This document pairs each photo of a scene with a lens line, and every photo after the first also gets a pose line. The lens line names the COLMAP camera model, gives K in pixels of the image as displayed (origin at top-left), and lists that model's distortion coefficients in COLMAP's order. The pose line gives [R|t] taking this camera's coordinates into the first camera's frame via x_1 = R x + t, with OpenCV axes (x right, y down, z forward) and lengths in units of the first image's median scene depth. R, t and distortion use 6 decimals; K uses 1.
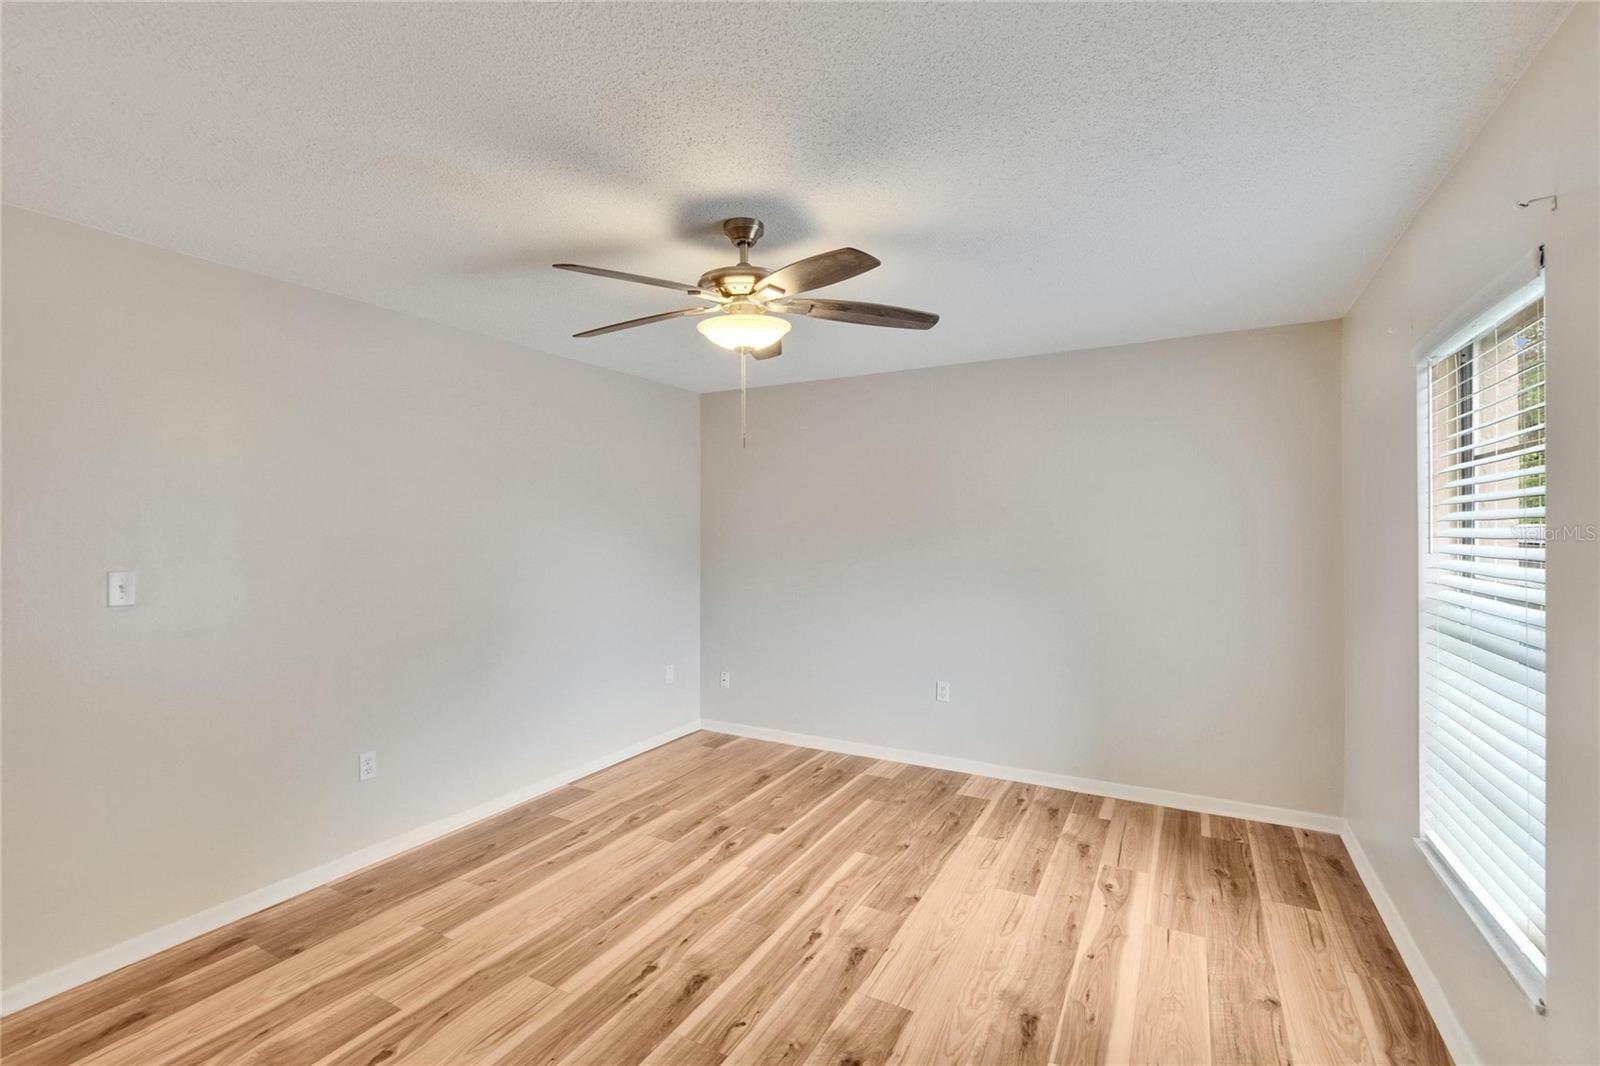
lens RADIAL K [[715.6, 0, 780.6], [0, 715.6, 525.4], [0, 0, 1]] dist [-0.003334, -0.000119]
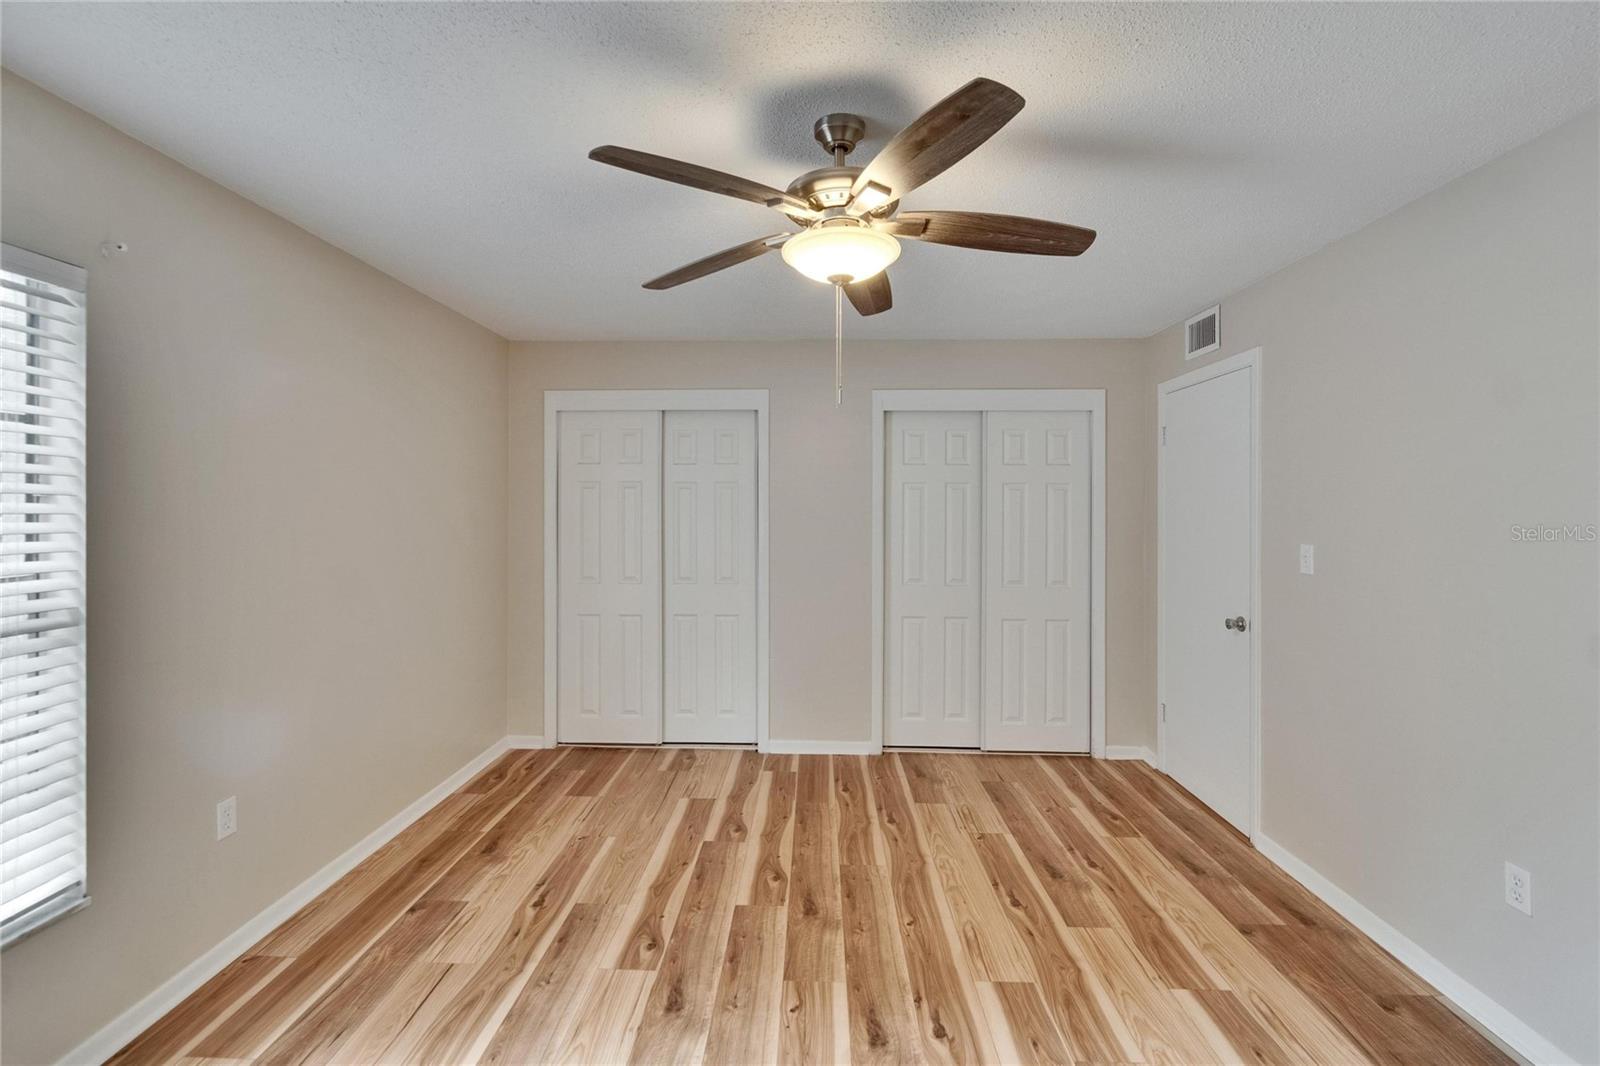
lens RADIAL K [[715.6, 0, 789.7], [0, 715.6, 506.9], [0, 0, 1]] dist [-0.003334, -0.000119]
pose [[-0.887528, -0.002110, -0.460749, 0.308437], [-0.001286, 0.999997, -0.002101, 0.007445], [0.460752, -0.001273, -0.887528, 1.427550]]
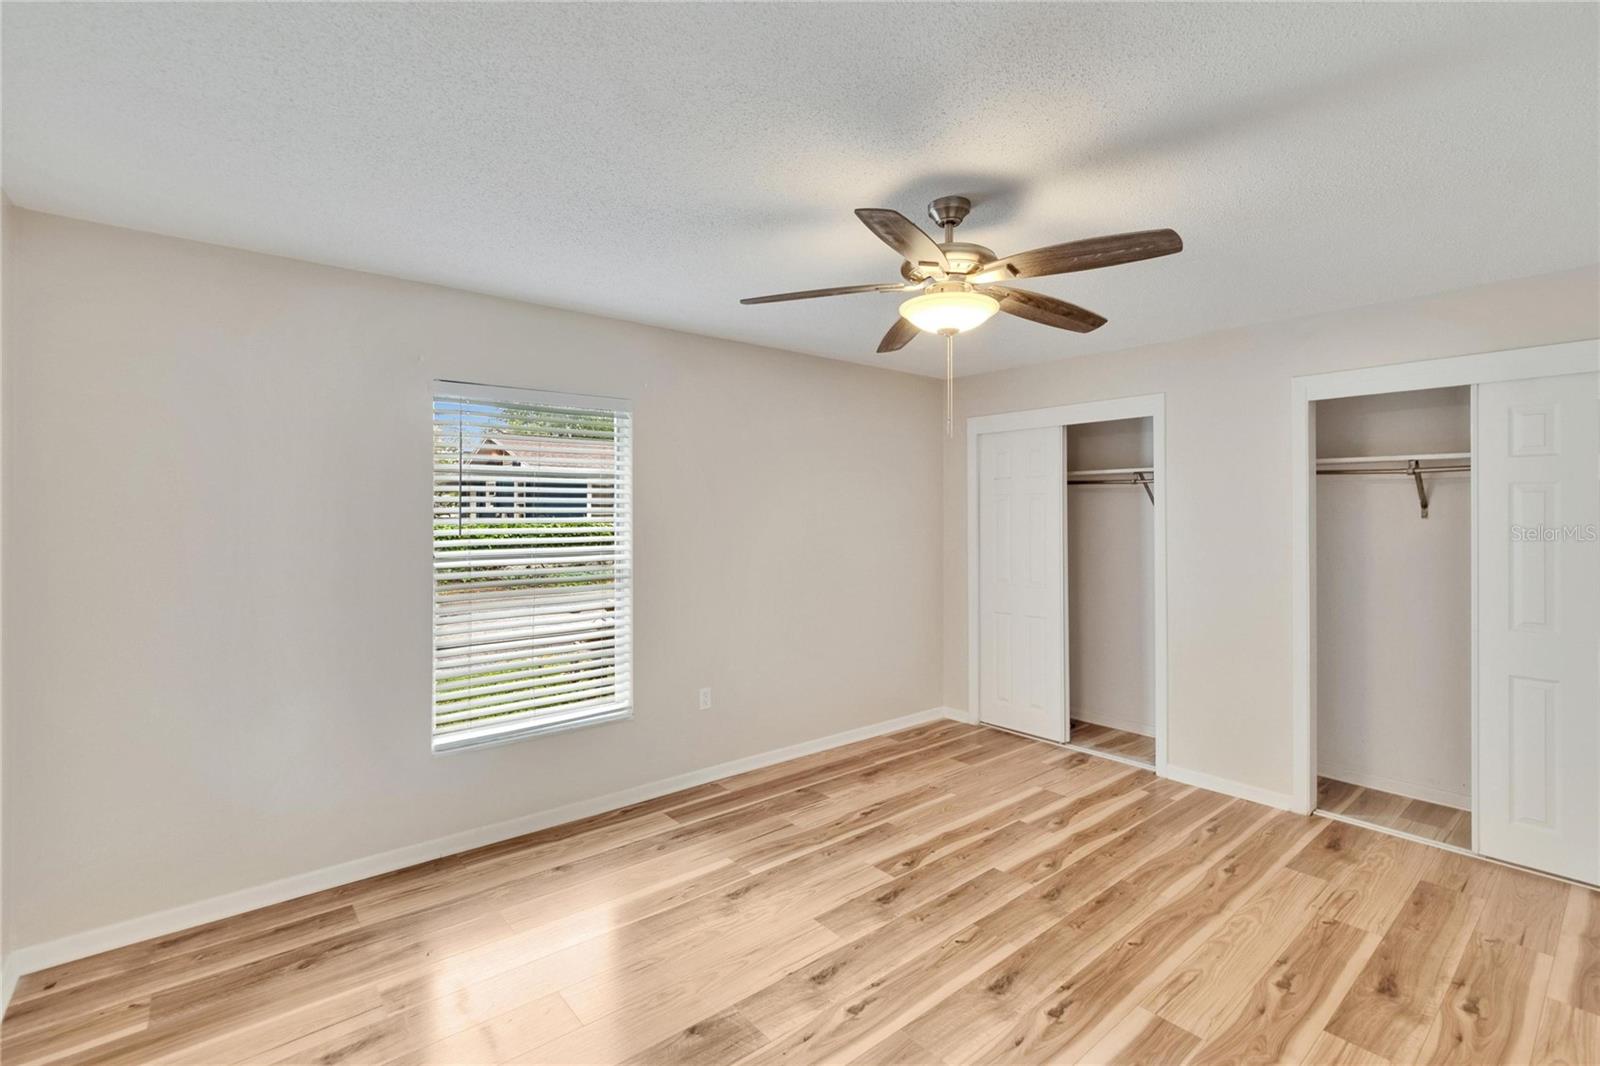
lens RADIAL K [[715.6, 0, 801.4], [0, 715.6, 520.3], [0, 0, 1]] dist [-0.003334, -0.000119]
pose [[-0.937870, -0.002659, 0.346976, -0.166078], [-0.001816, 0.999995, 0.002754, 0.003901], [-0.346982, 0.001953, -0.937870, 1.670179]]
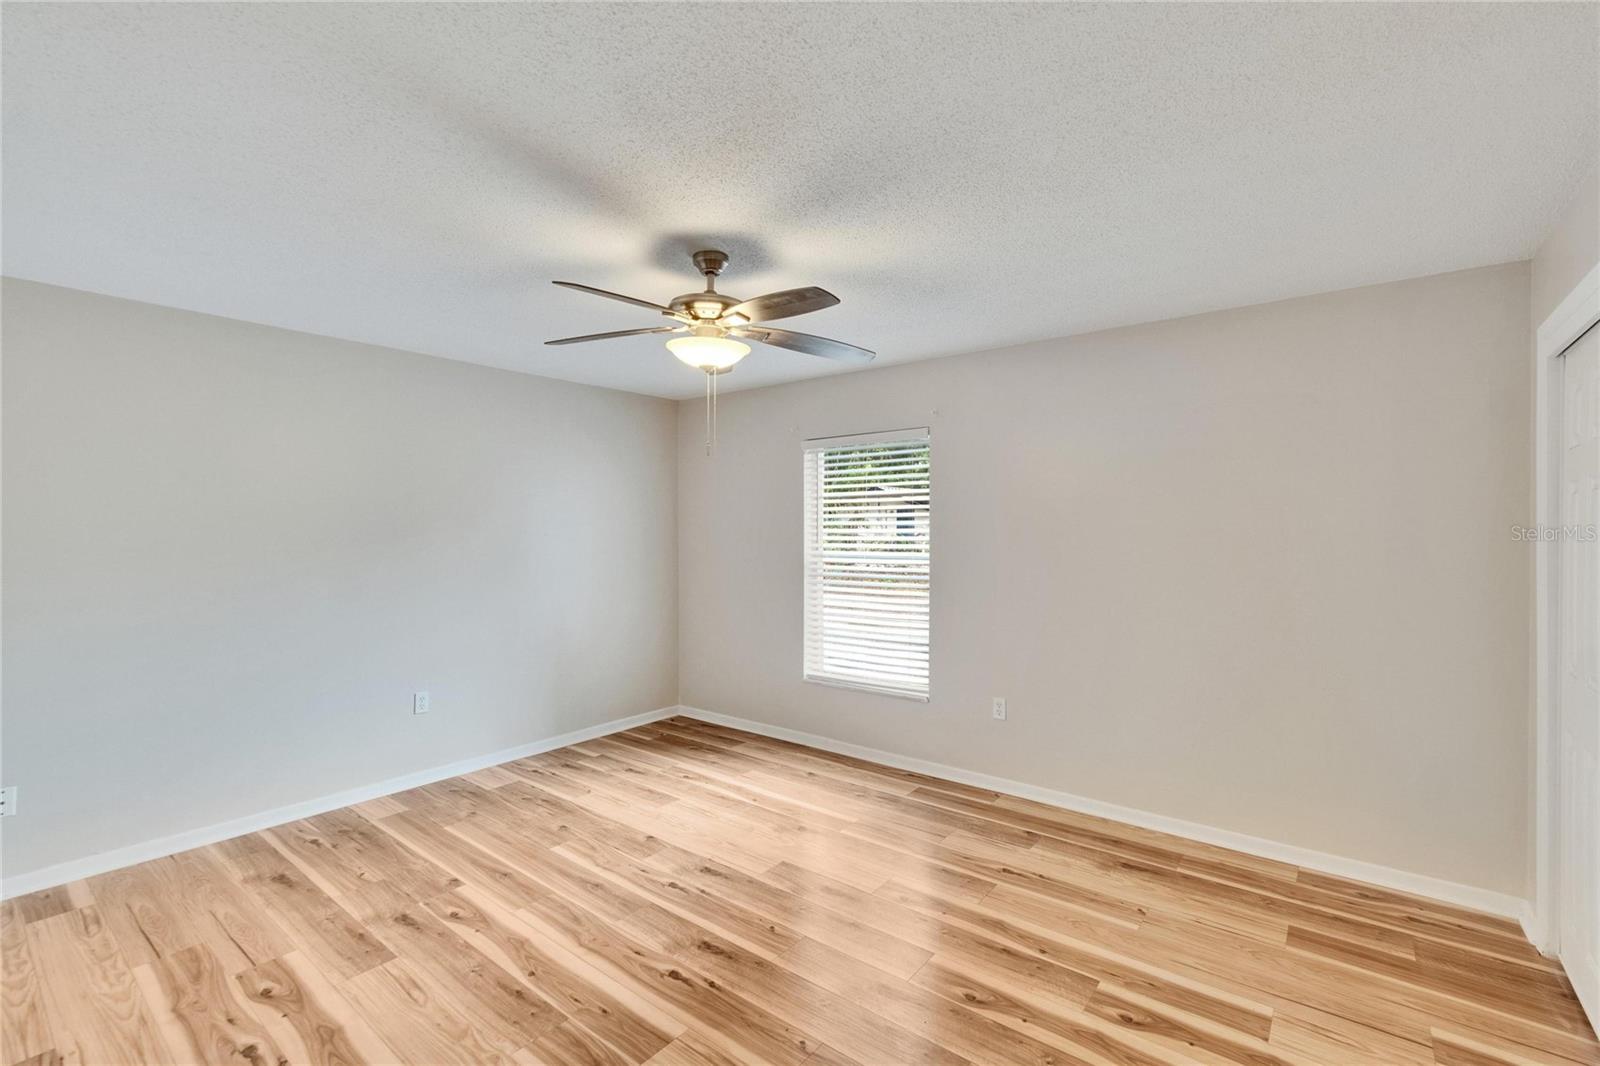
lens RADIAL K [[715.6, 0, 790.8], [0, 715.6, 527.4], [0, 0, 1]] dist [-0.003334, -0.000119]
pose [[0.160492, 0.002229, 0.987035, -0.970495], [-0.004282, 0.999990, -0.001562, 0.005745], [-0.987028, -0.003976, 0.160500, 0.590146]]
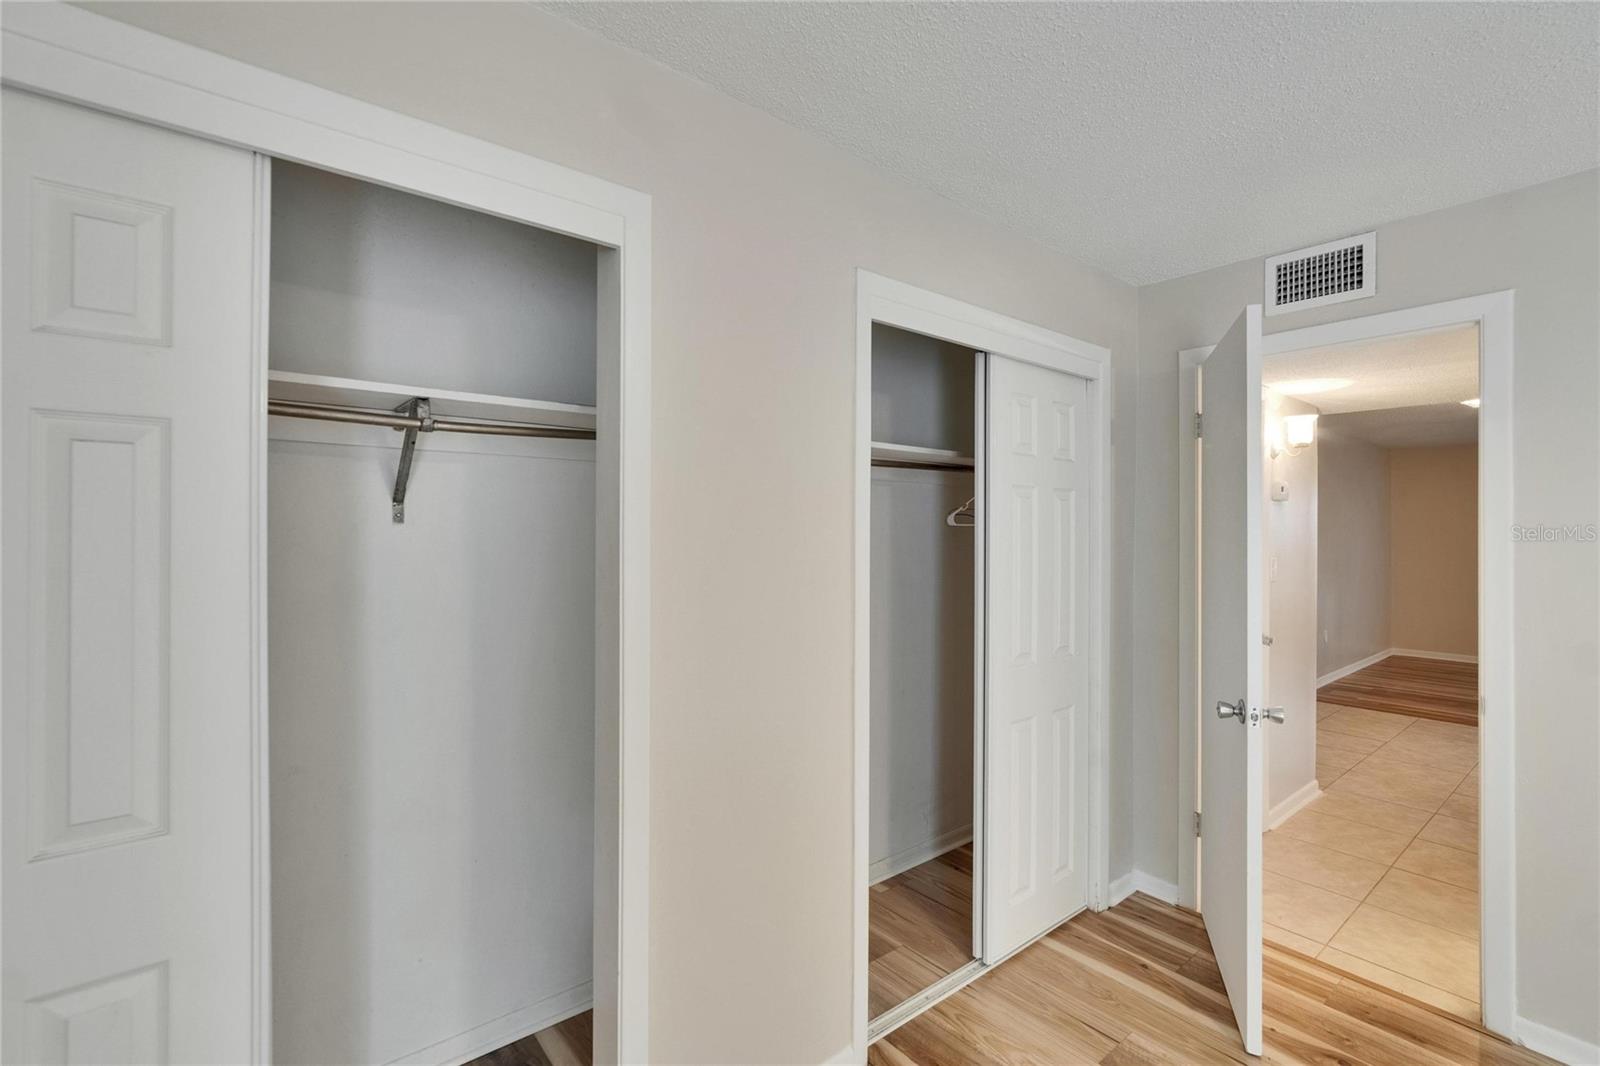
lens RADIAL K [[698.8, 0, 790.5], [0, 698.8, 525.1], [0, 0, 1]] dist [0.000707, 0.000488]
pose [[-0.372645, -0.008069, -0.927939, 0.101413], [-0.002081, 0.999967, -0.007859, 0.008777], [0.927972, -0.000997, -0.372649, 0.346065]]
